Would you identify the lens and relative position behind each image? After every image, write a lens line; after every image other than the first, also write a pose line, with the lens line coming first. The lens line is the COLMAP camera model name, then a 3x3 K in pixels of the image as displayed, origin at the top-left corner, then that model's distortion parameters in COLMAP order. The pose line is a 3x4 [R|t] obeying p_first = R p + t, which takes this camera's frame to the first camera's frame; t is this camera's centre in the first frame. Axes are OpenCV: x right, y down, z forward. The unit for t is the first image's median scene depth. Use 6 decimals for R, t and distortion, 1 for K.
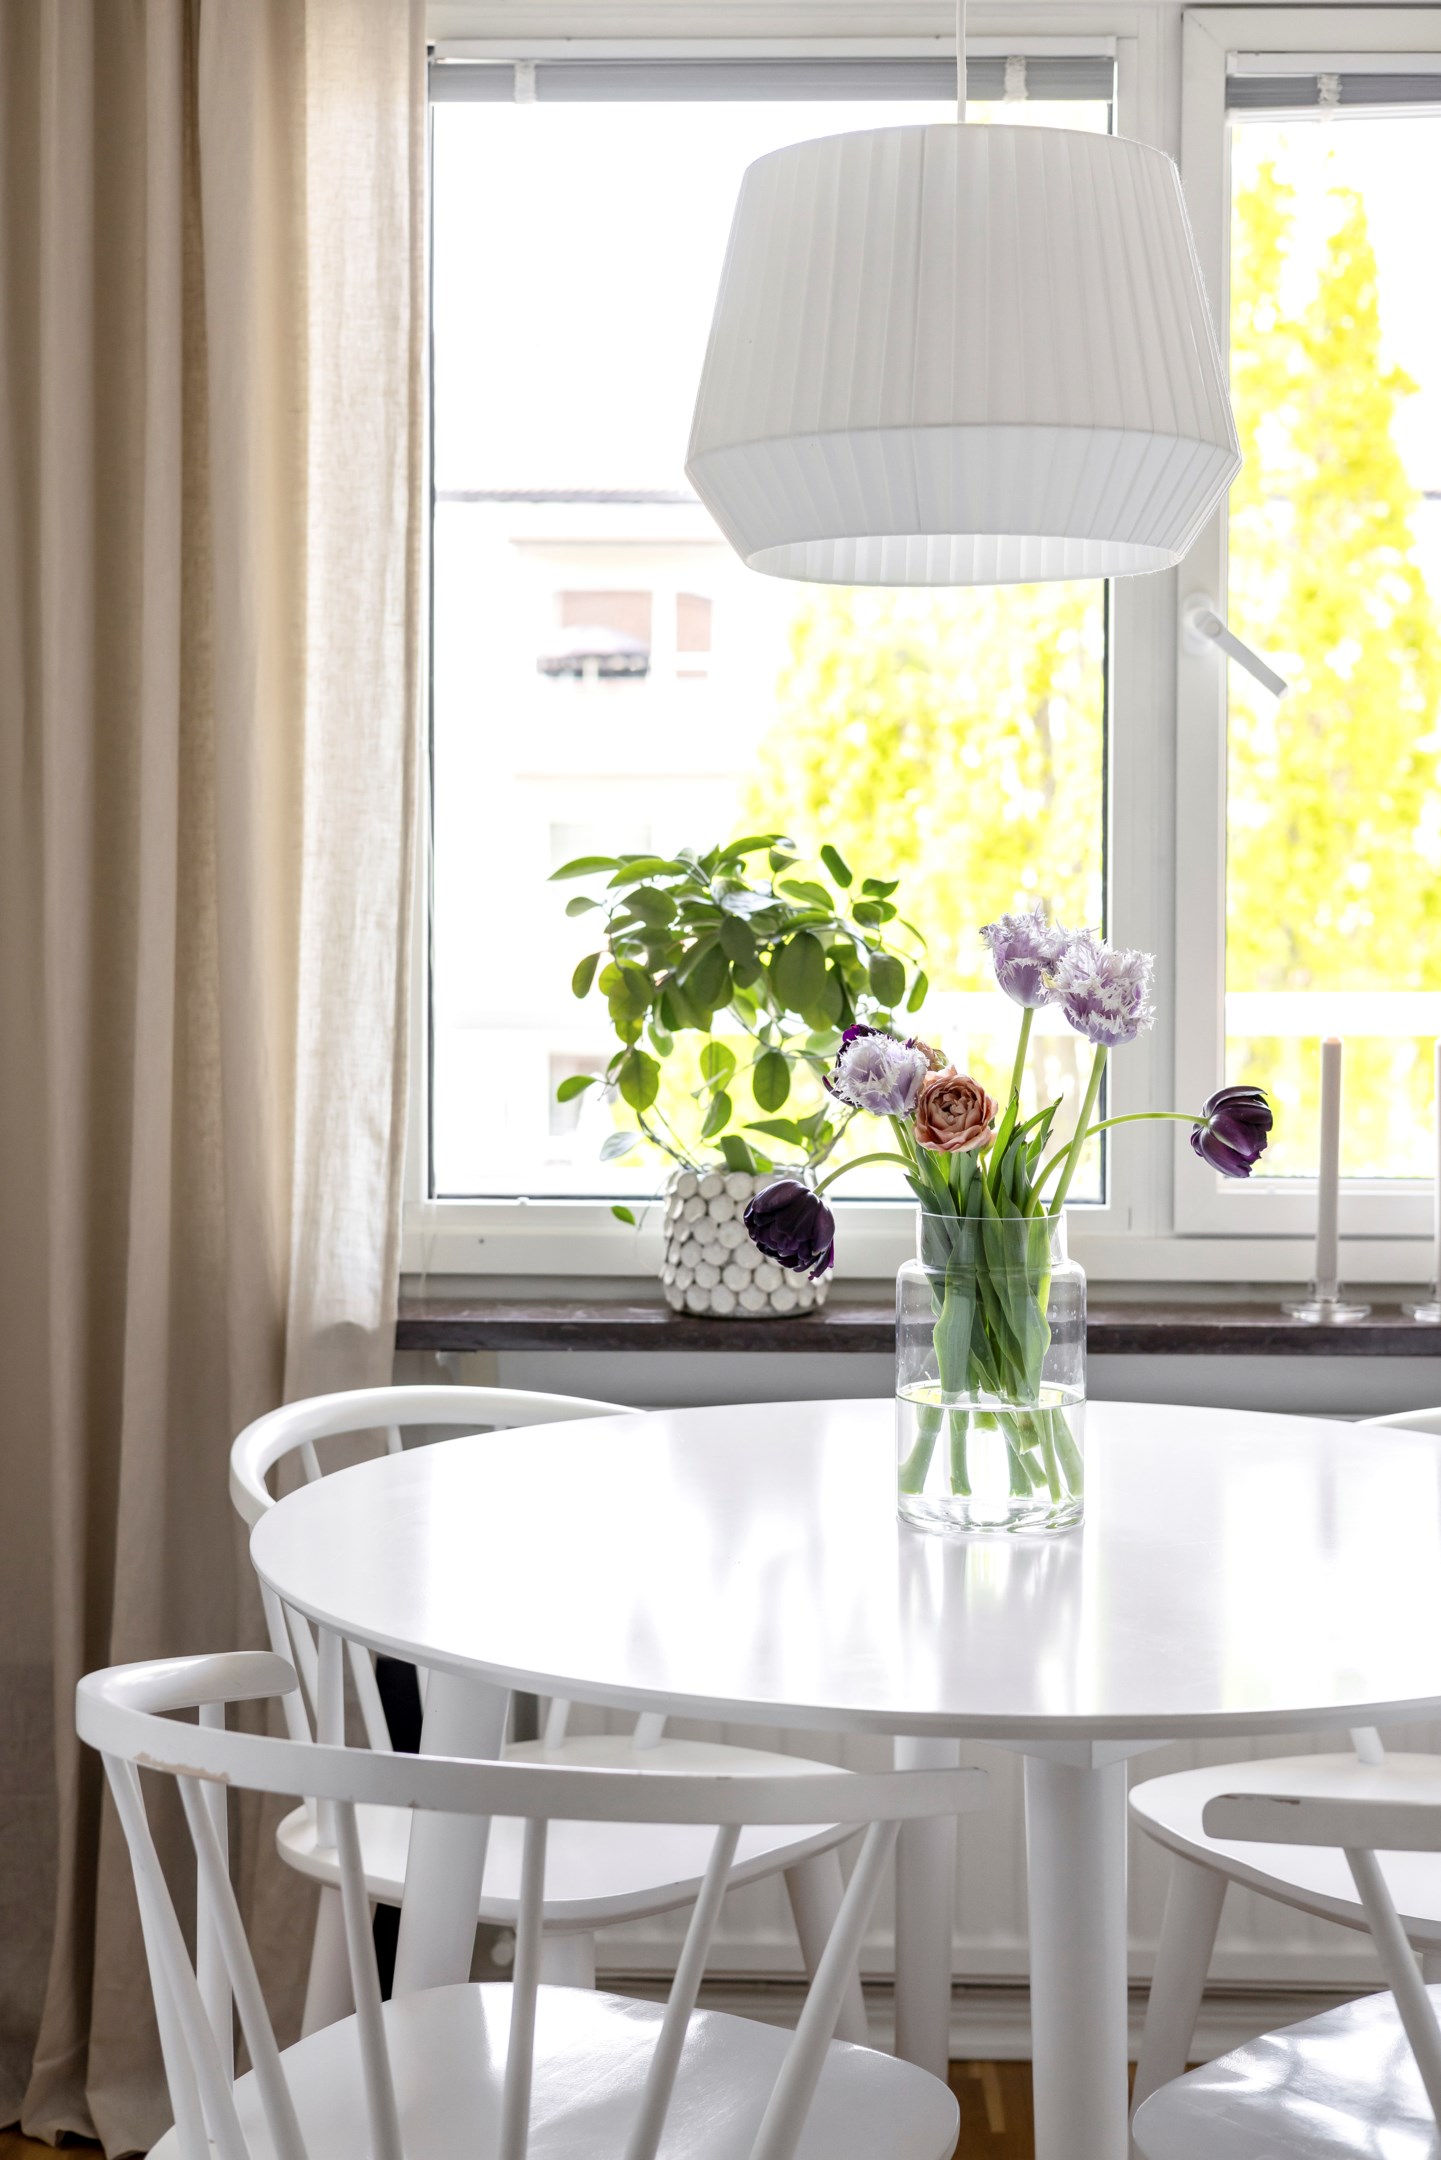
lens RADIAL K [[3120.2, 0, 718.7], [0, 3120.2, 915.3], [0, 0, 1]] dist [0.004422, 0.036269]
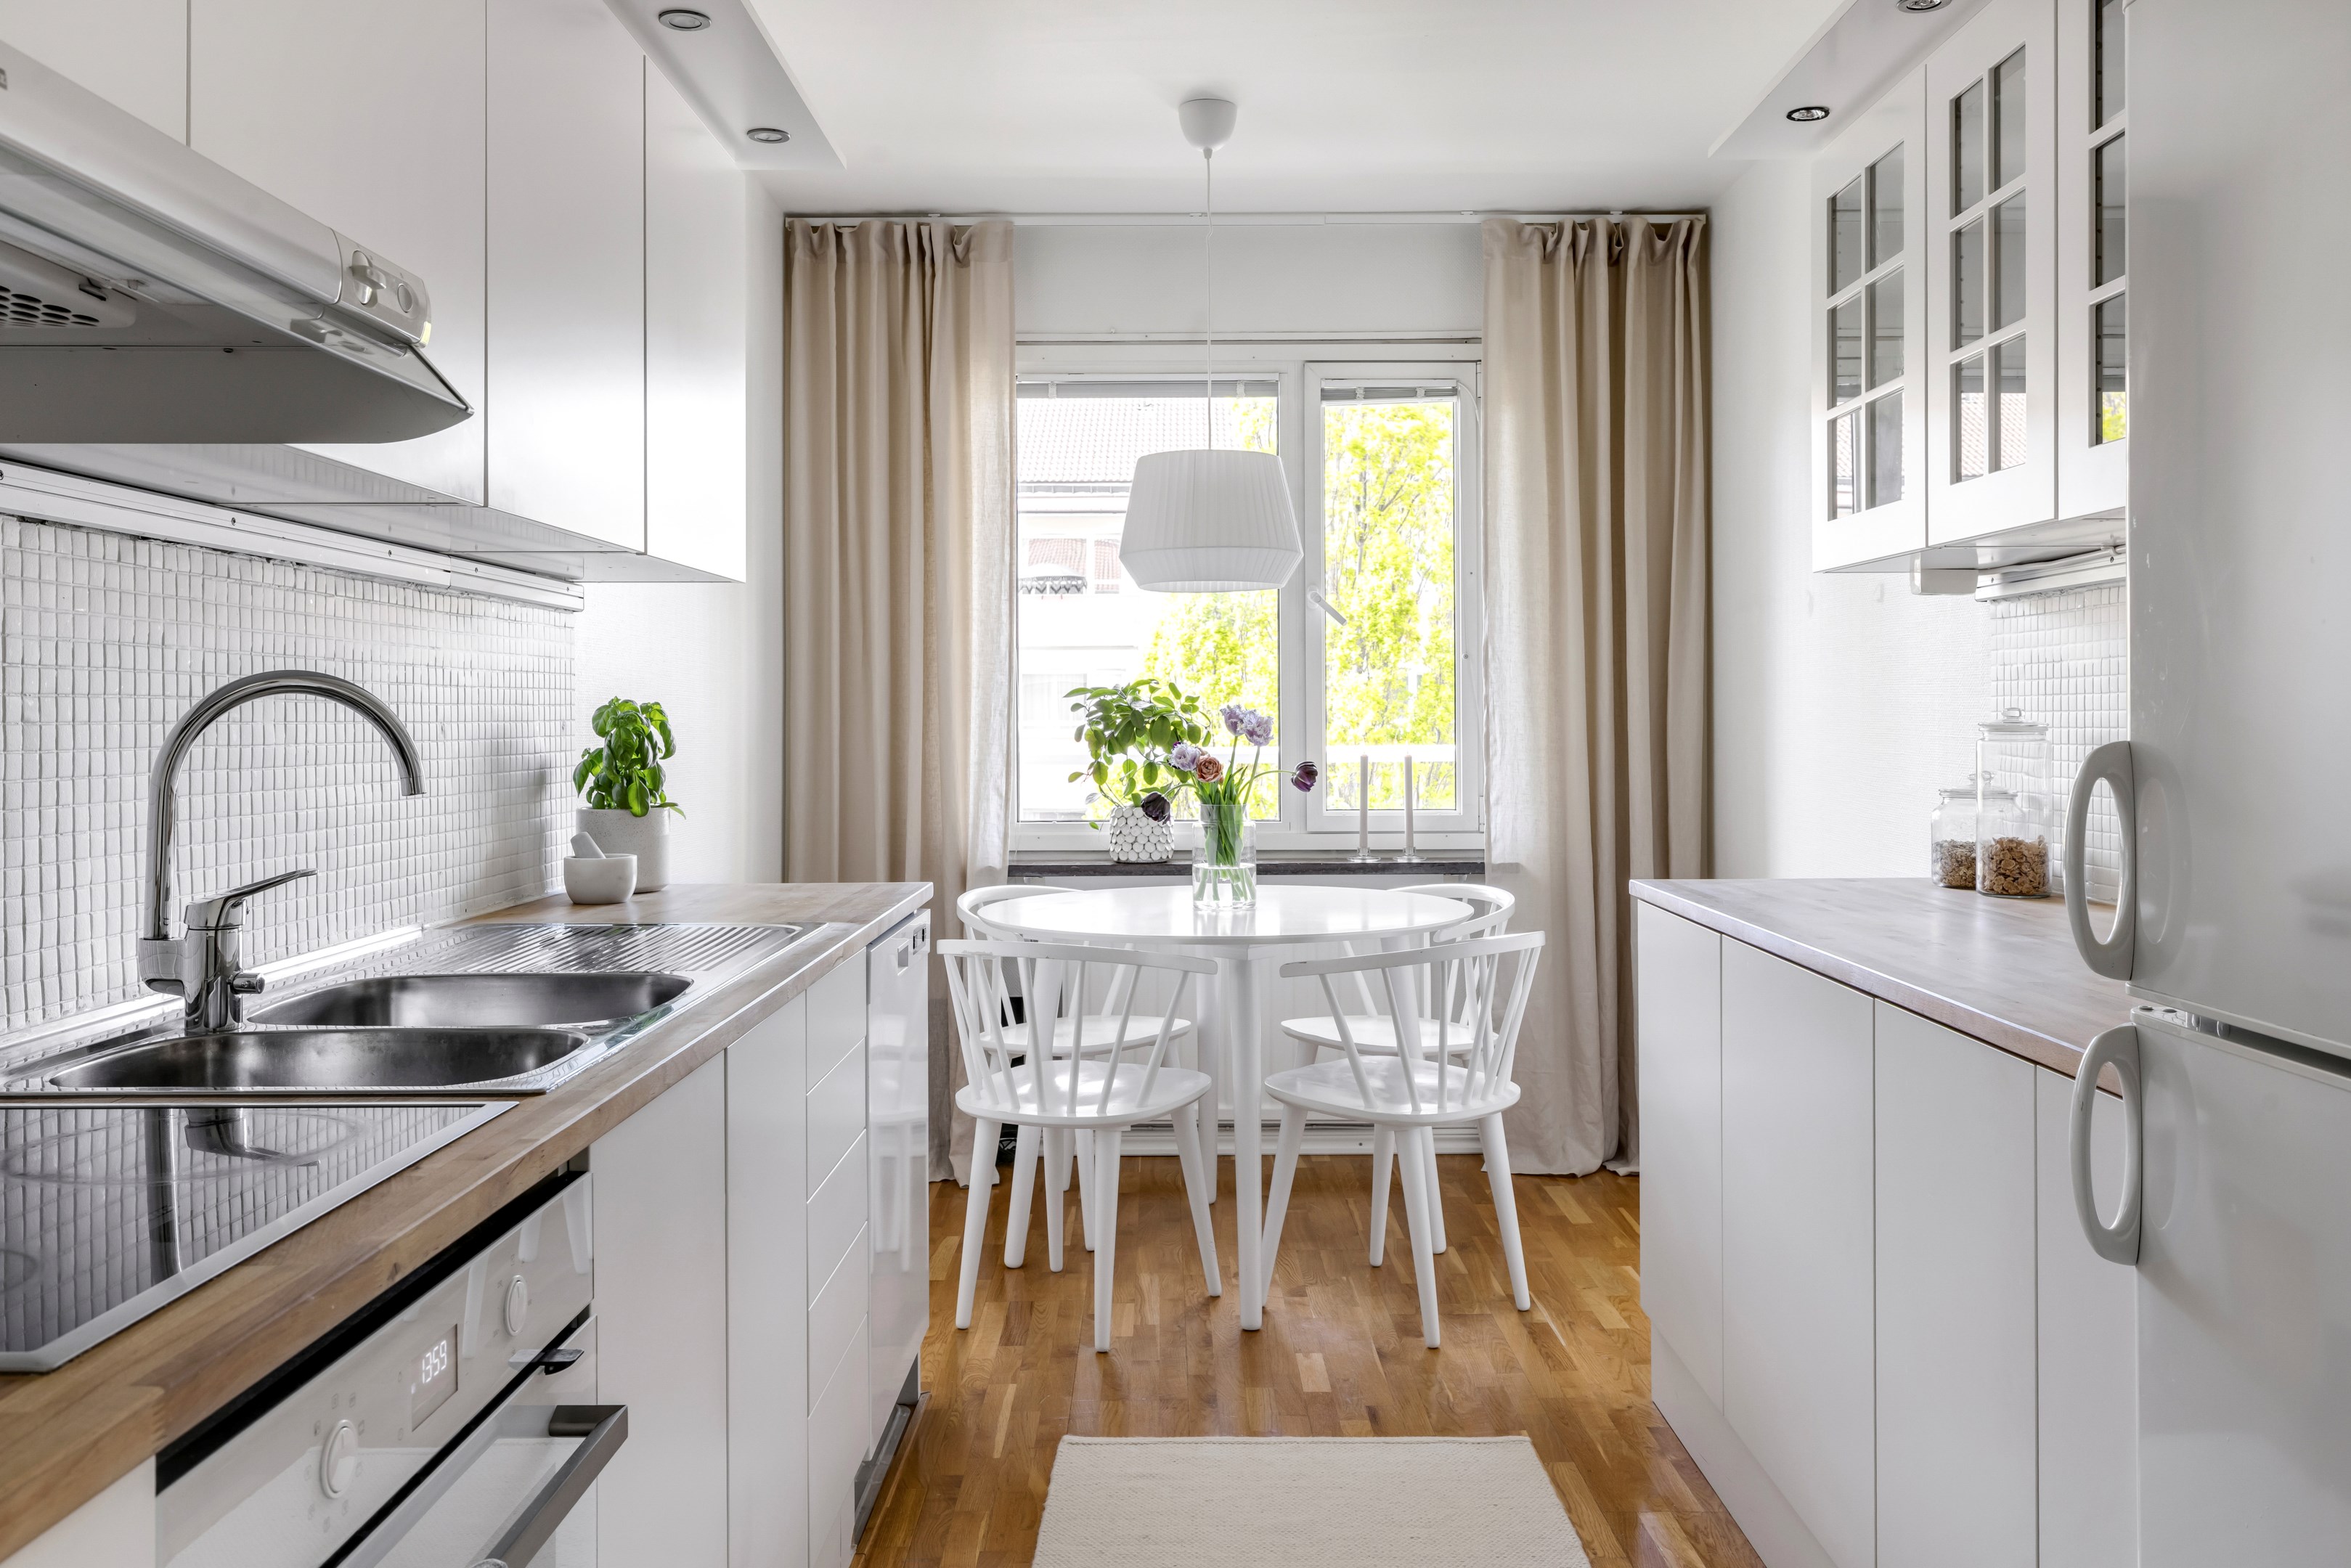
lens RADIAL K [[1881.0, 0, 1184.1], [0, 1881.0, 717.8], [0, 0, 1]] dist [0.003567, 0.000535]
pose [[0.999480, -0.008868, 0.030992, -0.003596], [0.009132, 0.999923, -0.008358, 0.020303], [-0.030916, 0.008637, 0.999485, -0.584493]]
